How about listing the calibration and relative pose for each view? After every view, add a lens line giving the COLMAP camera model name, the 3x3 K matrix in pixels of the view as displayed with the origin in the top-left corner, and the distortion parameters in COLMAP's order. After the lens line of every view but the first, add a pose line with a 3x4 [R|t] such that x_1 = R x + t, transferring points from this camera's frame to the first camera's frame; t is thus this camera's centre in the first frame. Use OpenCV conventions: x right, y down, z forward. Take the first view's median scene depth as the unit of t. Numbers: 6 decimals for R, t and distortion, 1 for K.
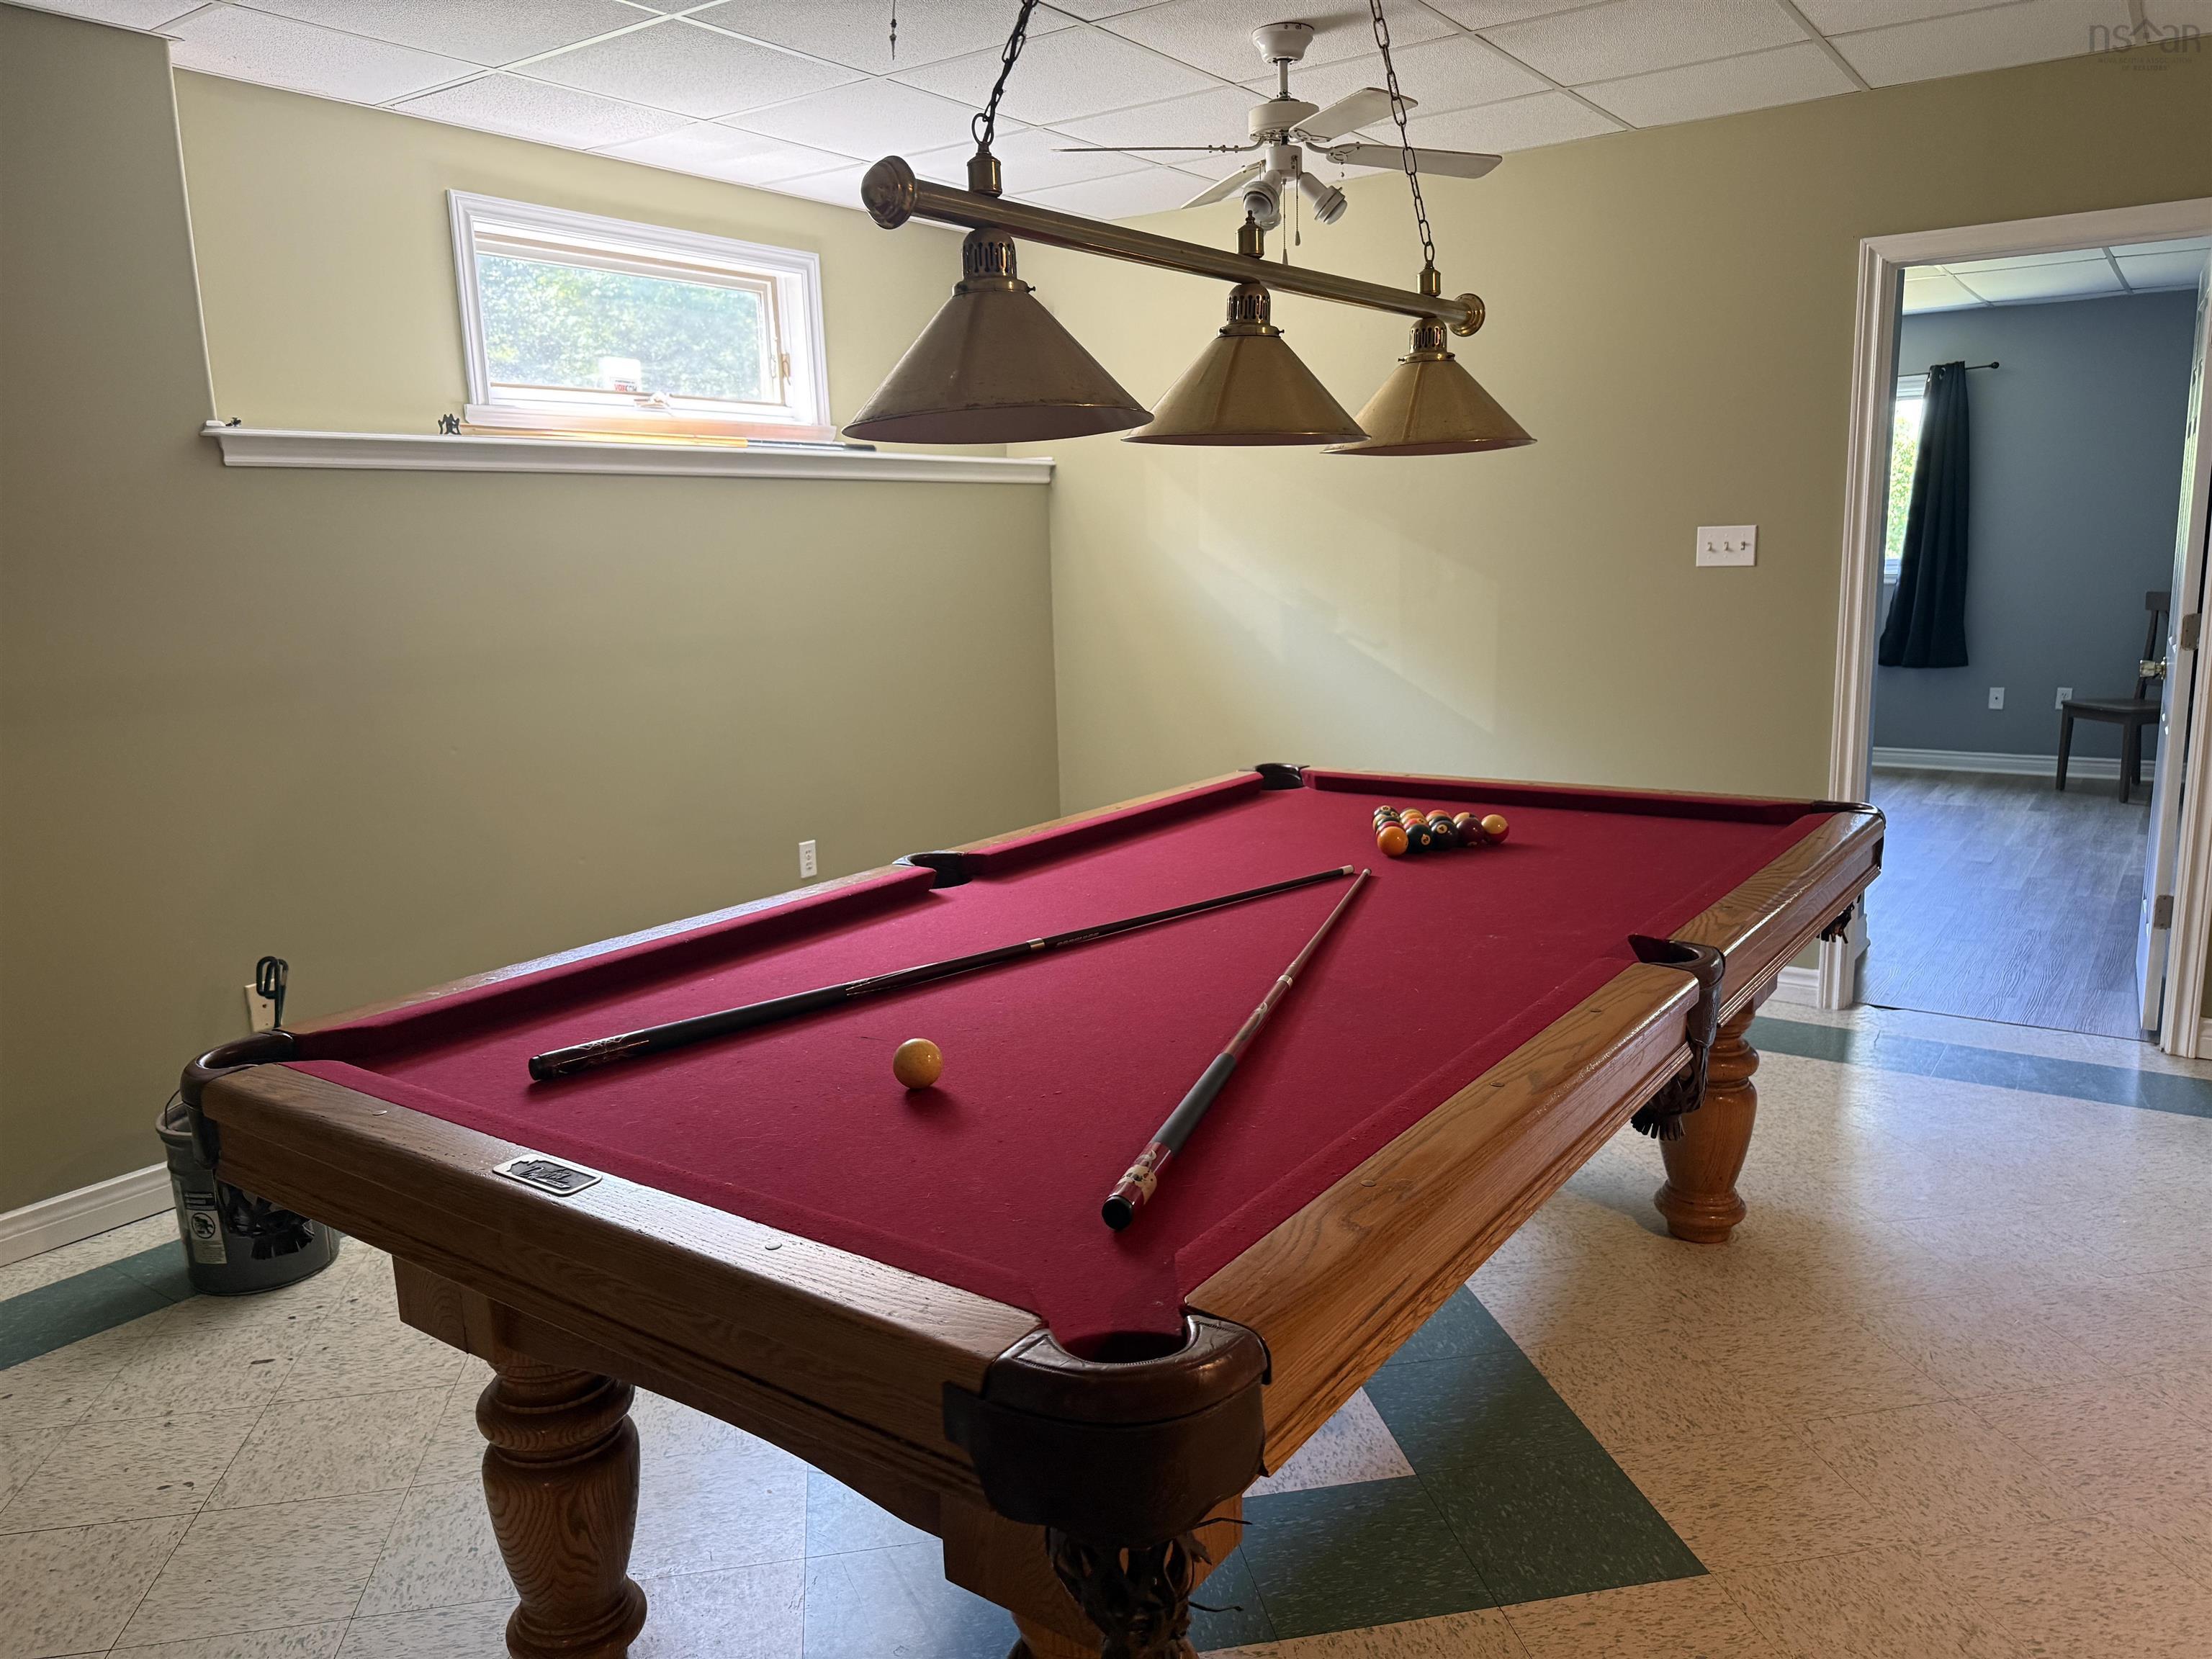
lens RADIAL K [[1609.1, 0, 1106.0], [0, 1609.1, 829.5], [0, 0, 1]] dist [0.011600, -0.002123]
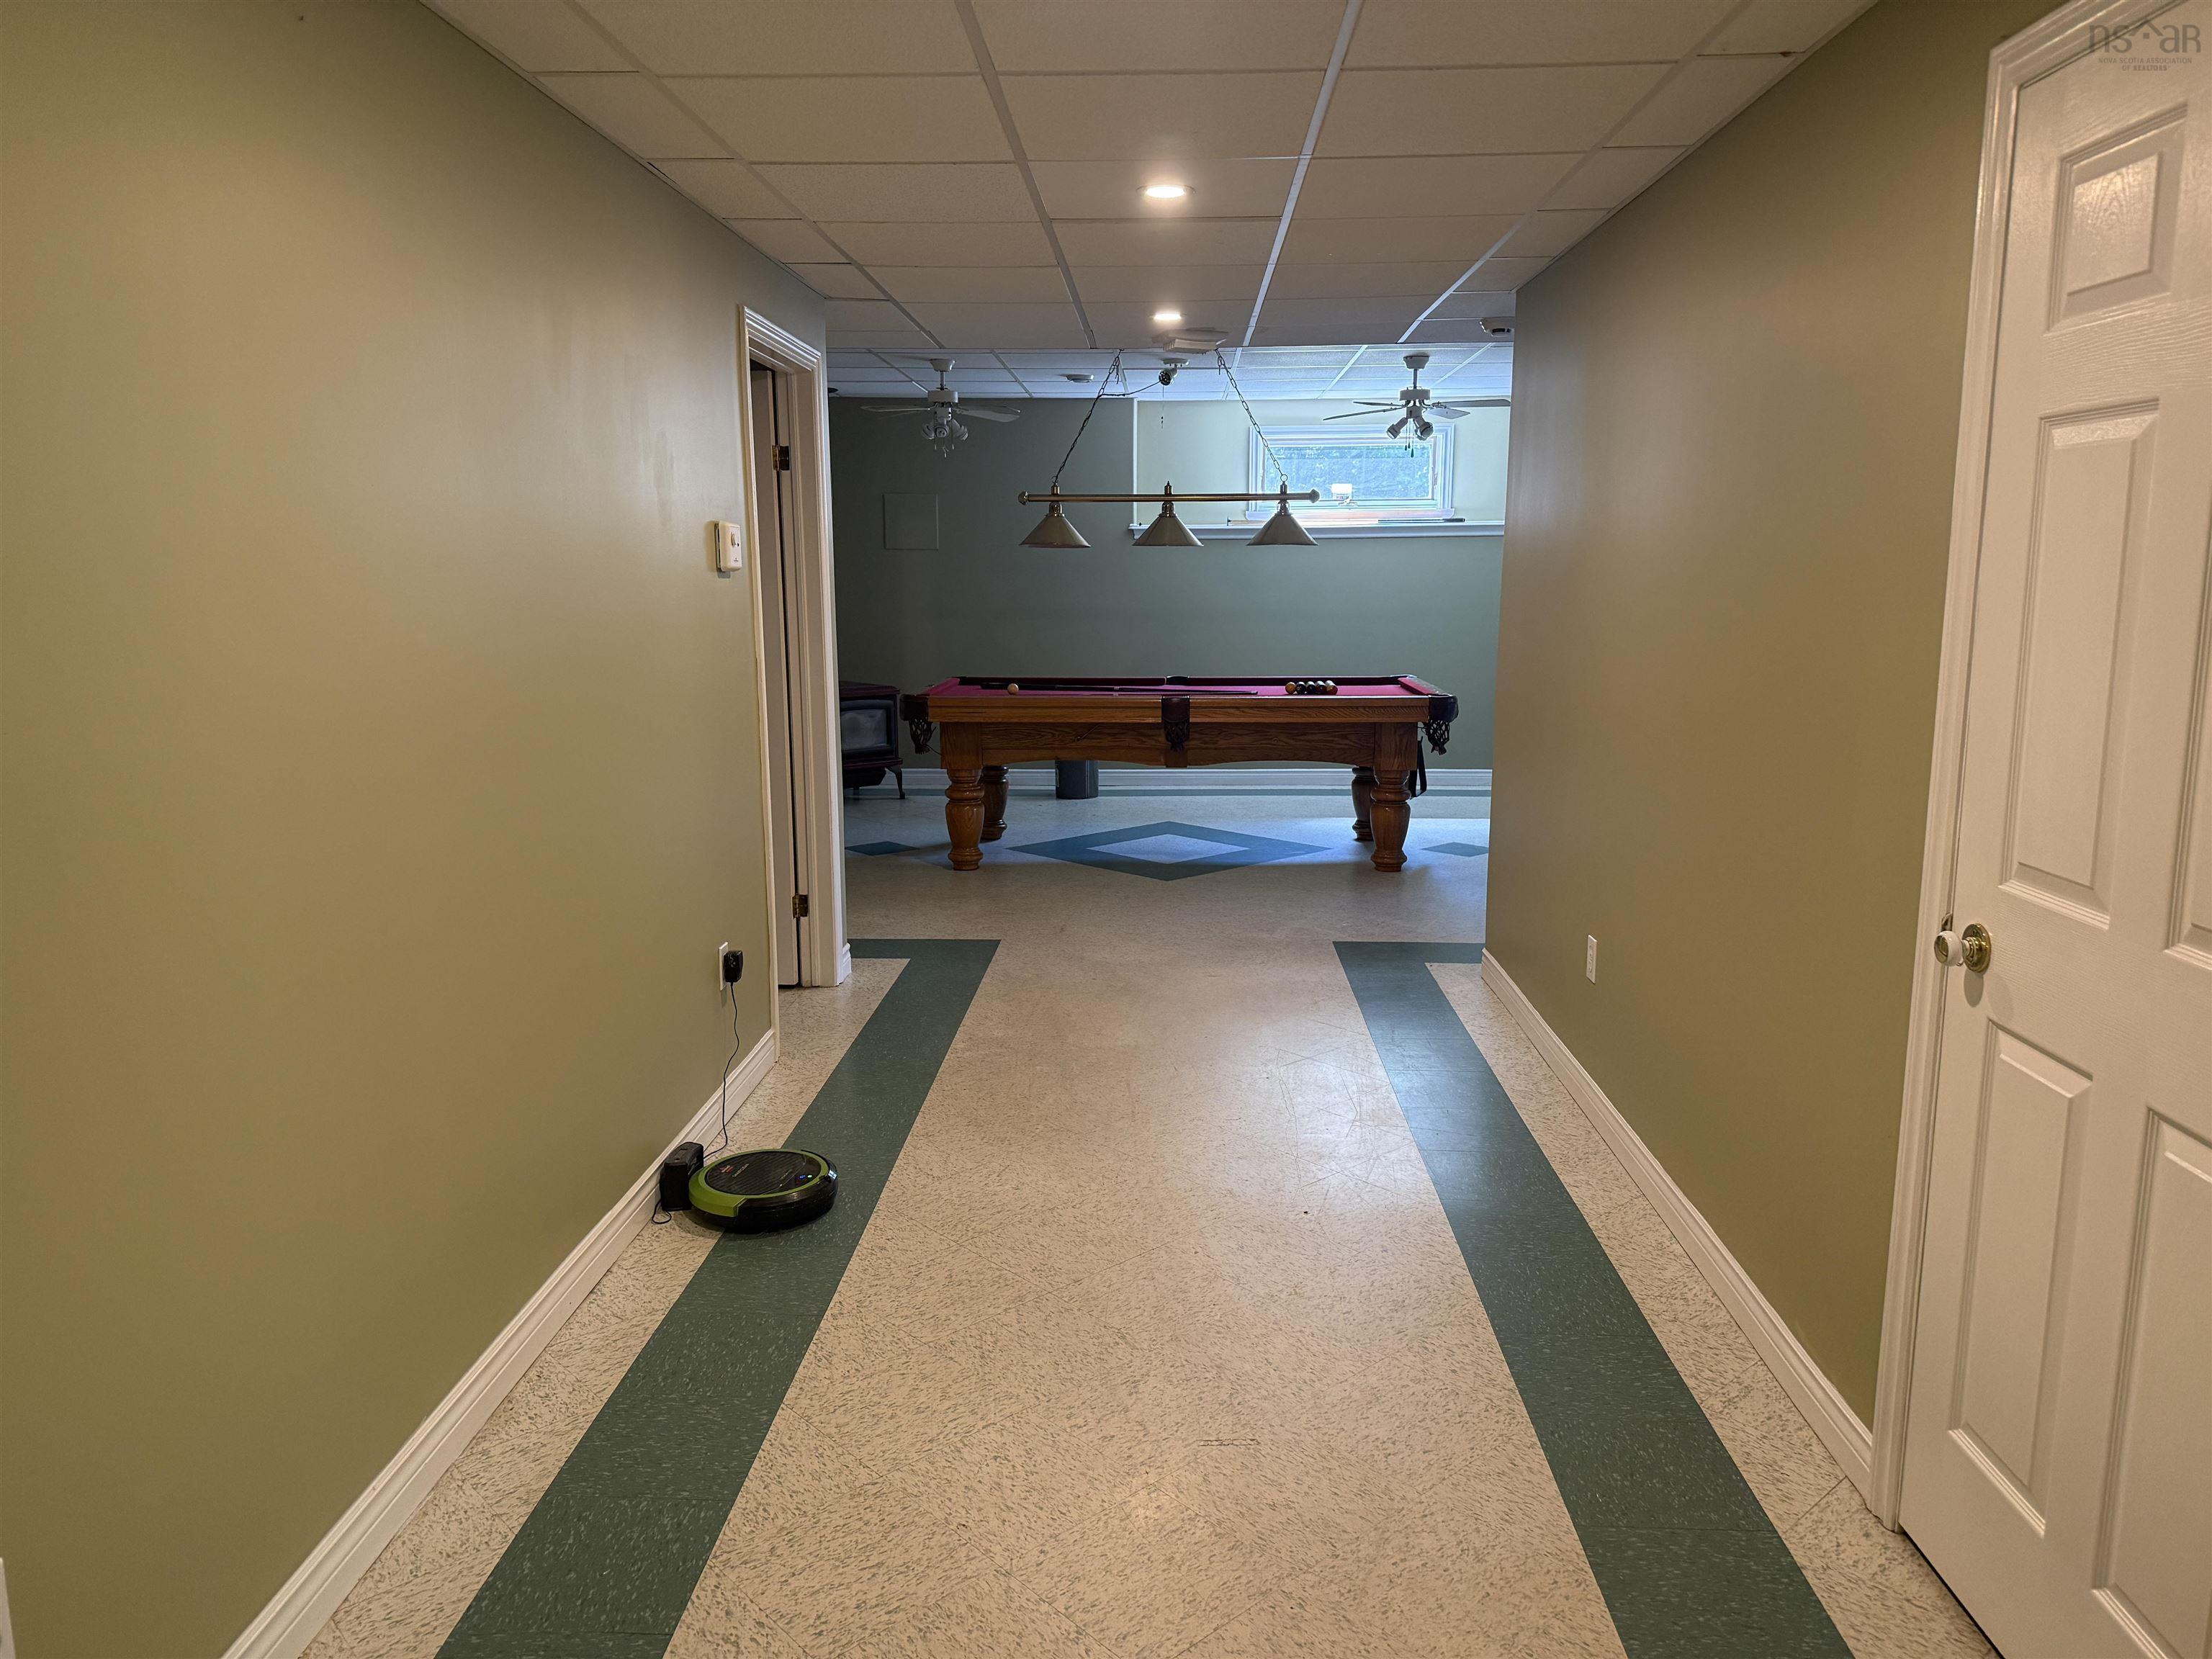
lens RADIAL K [[1642.6, 0, 1105.2], [0, 1642.6, 869.0], [0, 0, 1]] dist [0.091224, -0.000292]
pose [[0.547159, 0.177720, -0.817944, 1.998732], [-0.163307, 0.981087, 0.103923, 0.063149], [0.820943, 0.076714, 0.565833, -0.705552]]
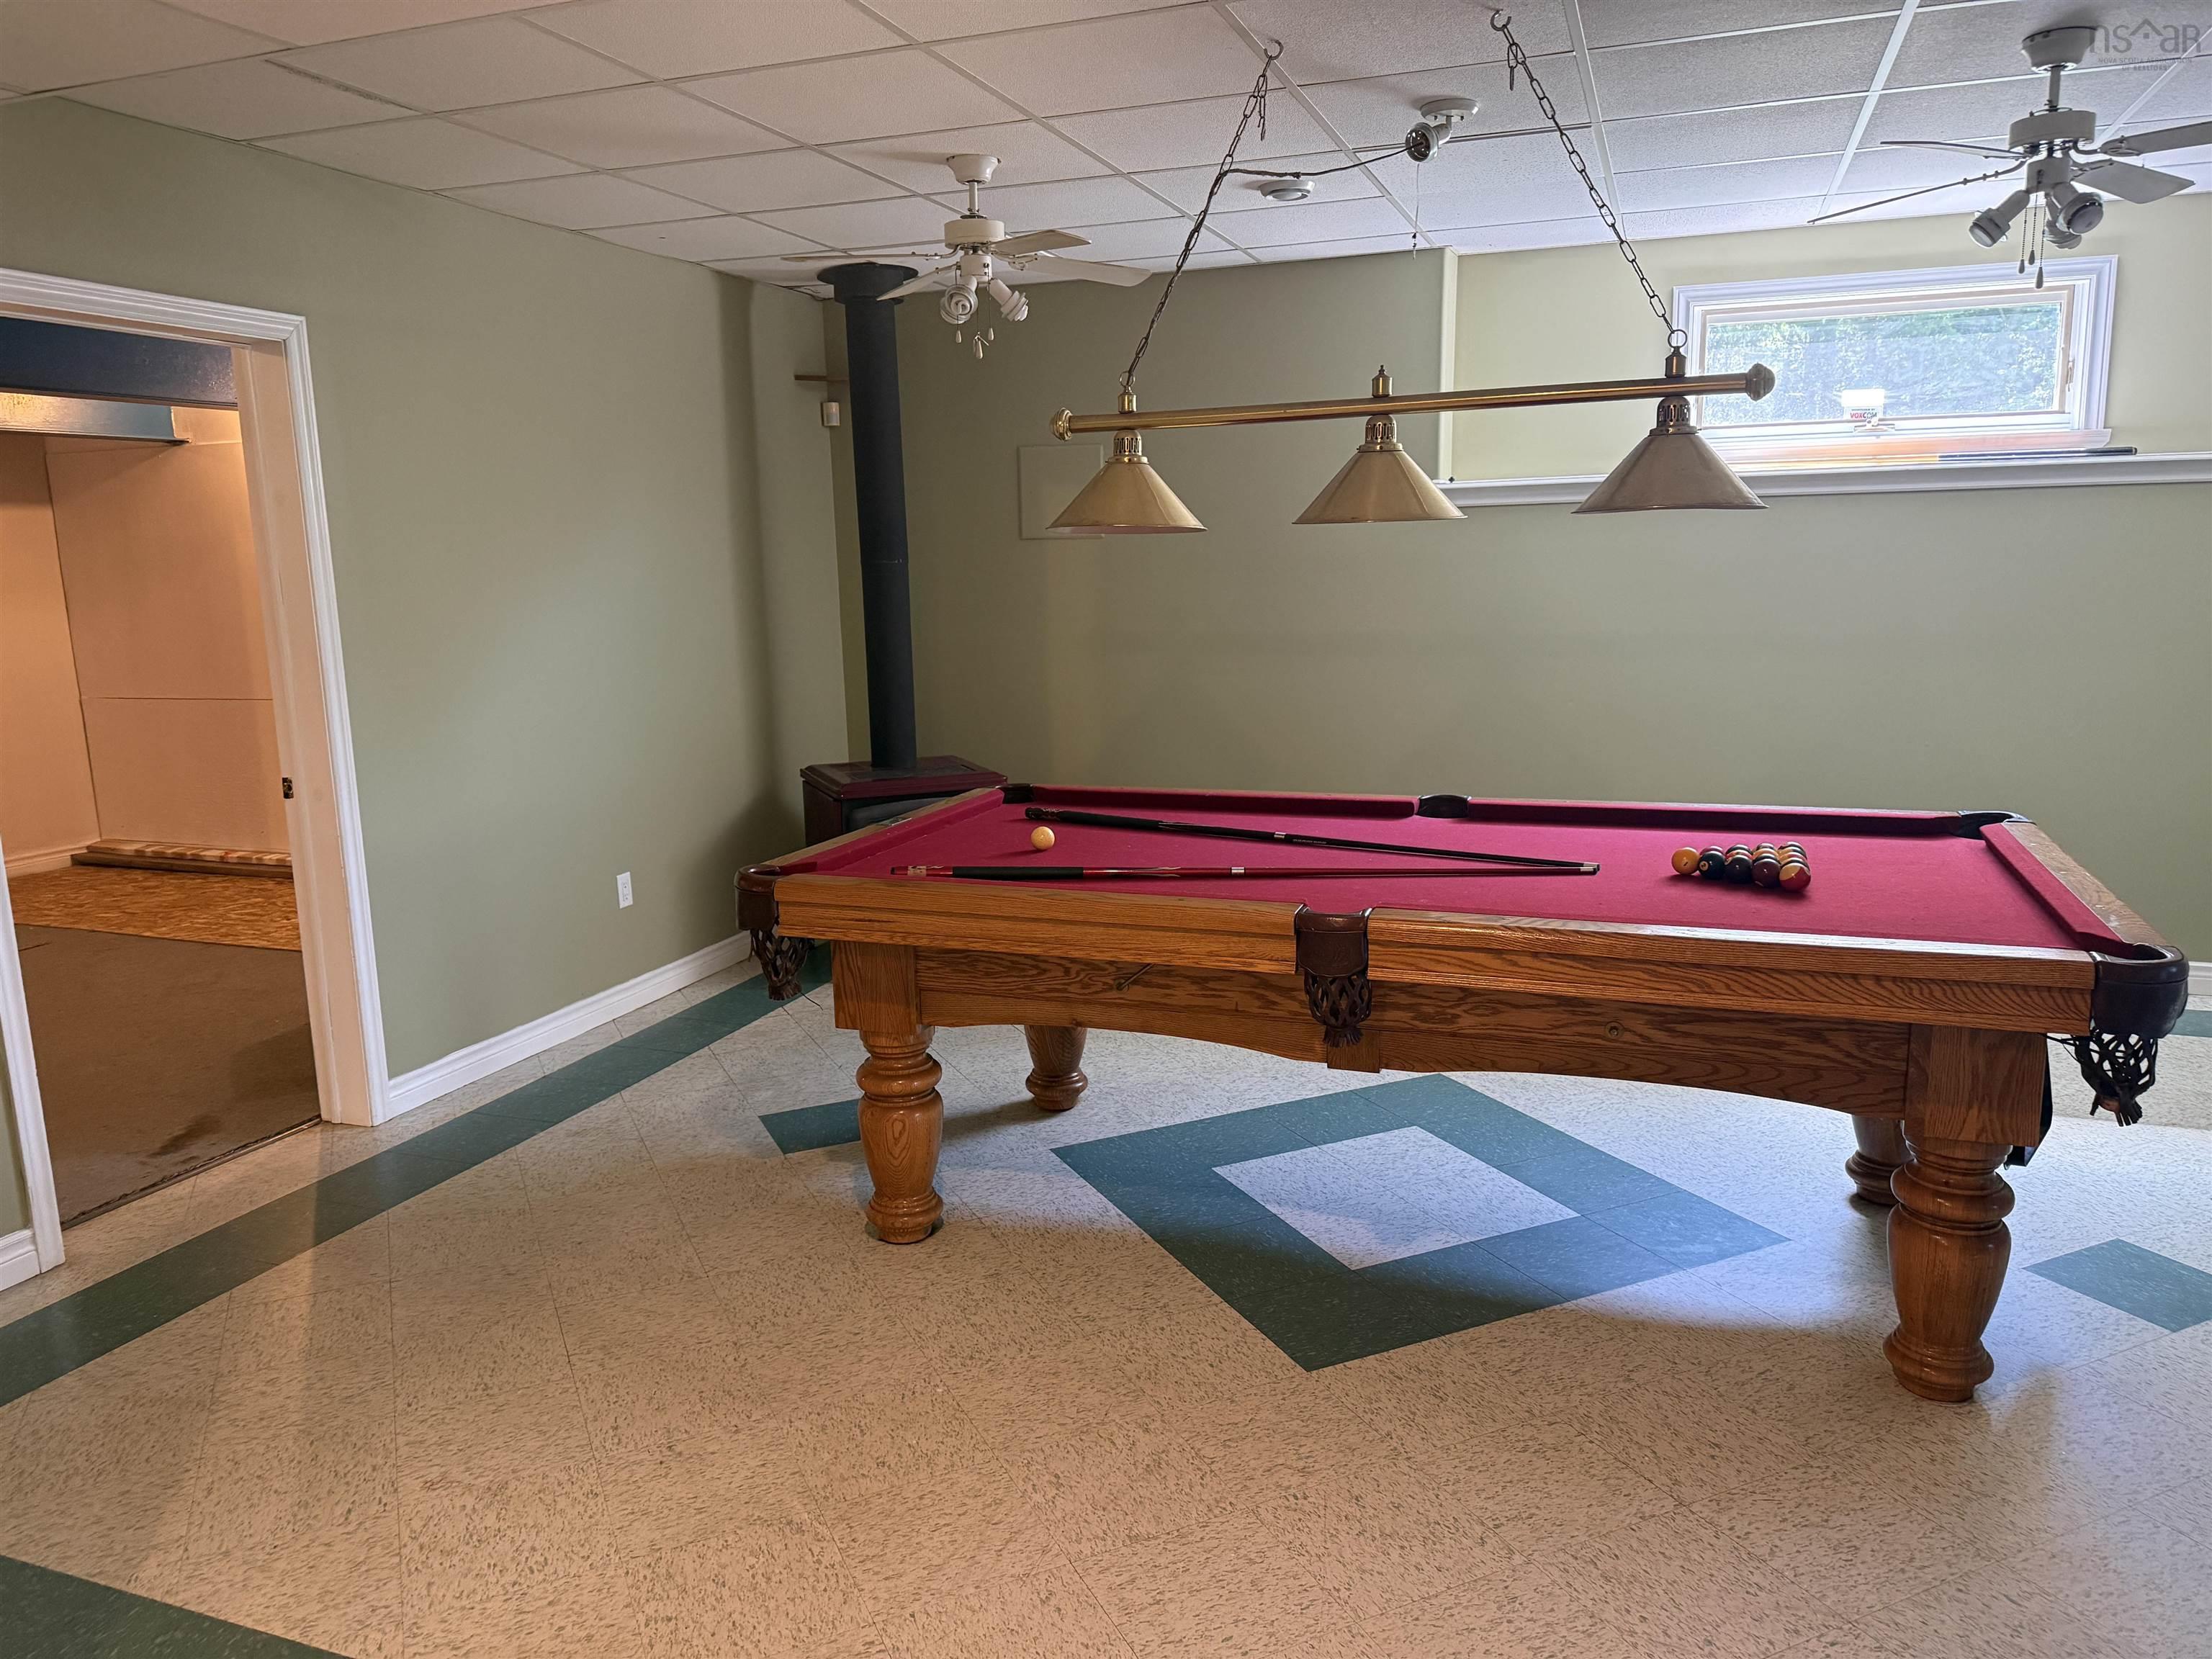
lens RADIAL K [[1552.9, 0, 1106.0], [0, 1552.9, 829.5], [0, 0, 1]] dist [0.083777, -0.098190]
pose [[0.261270, 0.194581, -0.945450, 0.924785], [-0.159954, 0.974657, 0.156389, -0.099944], [0.951921, 0.110369, 0.285773, 0.259774]]
